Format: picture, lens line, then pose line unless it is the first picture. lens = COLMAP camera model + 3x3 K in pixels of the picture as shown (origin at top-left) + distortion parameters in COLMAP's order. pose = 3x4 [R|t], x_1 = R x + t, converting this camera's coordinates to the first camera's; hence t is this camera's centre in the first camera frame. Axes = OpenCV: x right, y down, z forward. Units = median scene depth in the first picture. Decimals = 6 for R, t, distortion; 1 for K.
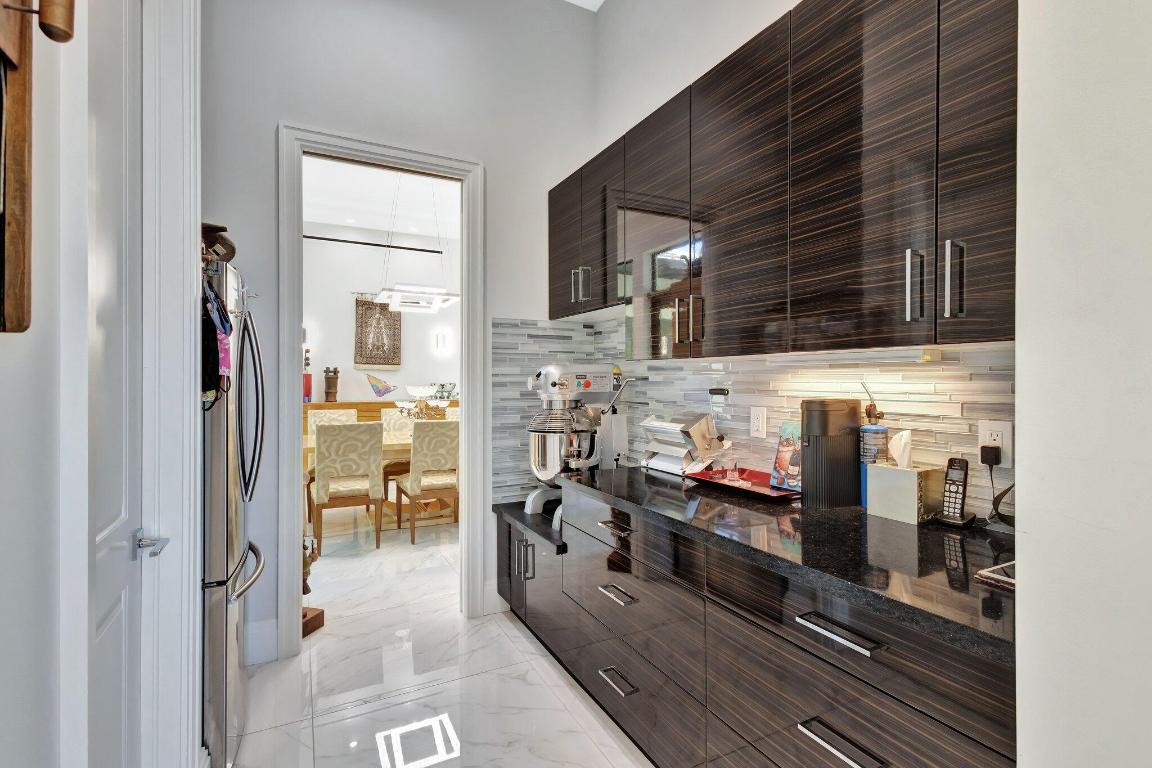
lens RADIAL K [[537.6, 0, 570.2], [0, 537.6, 381.1], [0, 0, 1]] dist [0.011039, -0.002413]
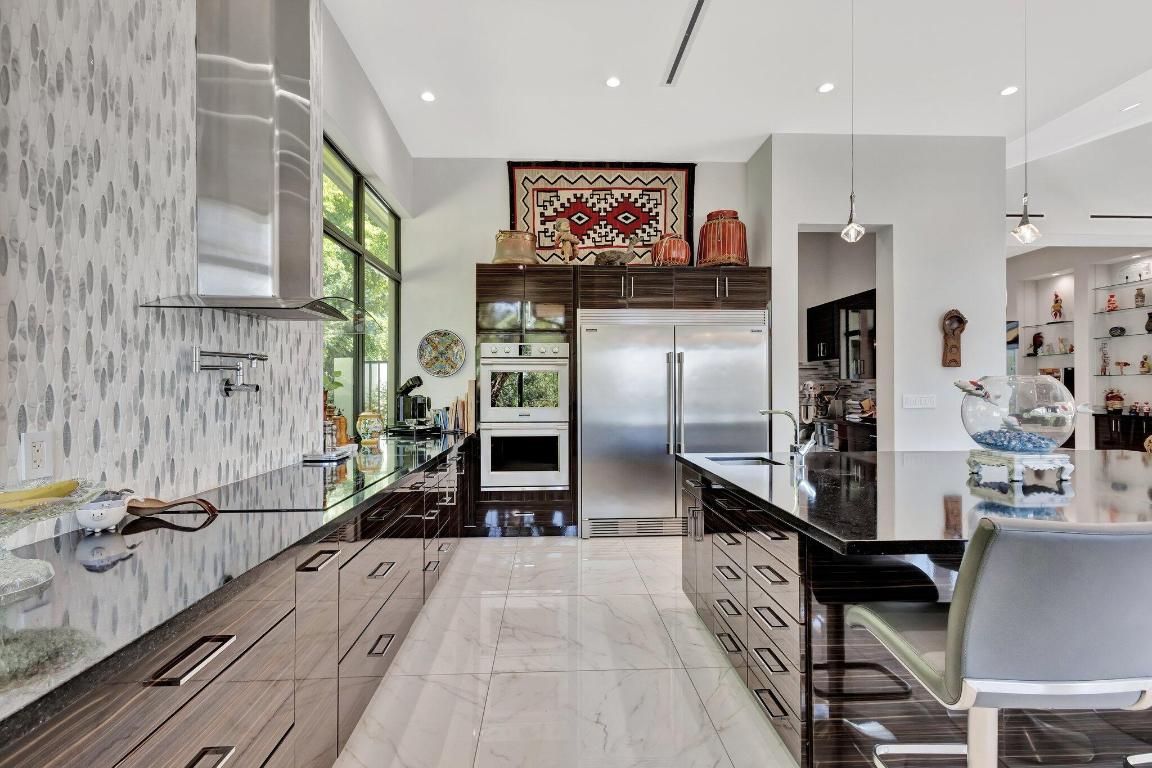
lens RADIAL K [[537.6, 0, 581.8], [0, 537.6, 383.9], [0, 0, 1]] dist [0.011039, -0.002413]
pose [[0.918954, -0.007614, -0.394291, -0.008268], [0.005441, 0.999963, -0.006628, -0.001612], [0.394327, 0.003945, 0.918962, -0.747368]]
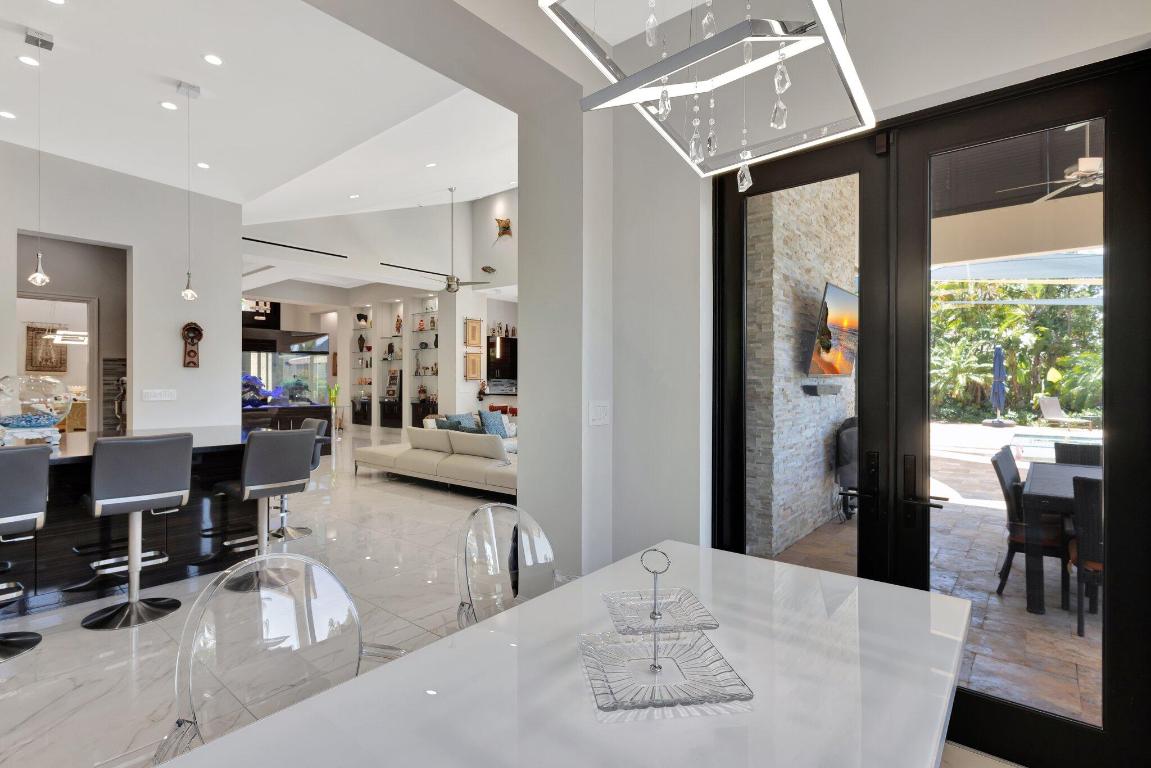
lens RADIAL K [[537.1, 0, 562.4], [0, 537.1, 386.4], [0, 0, 1]] dist [0.011039, -0.002413]
pose [[0.916184, -0.003366, 0.400744, 0.355953], [0.000167, 0.999968, 0.008019, -0.001471], [-0.400758, -0.007280, 0.916155, -0.959912]]
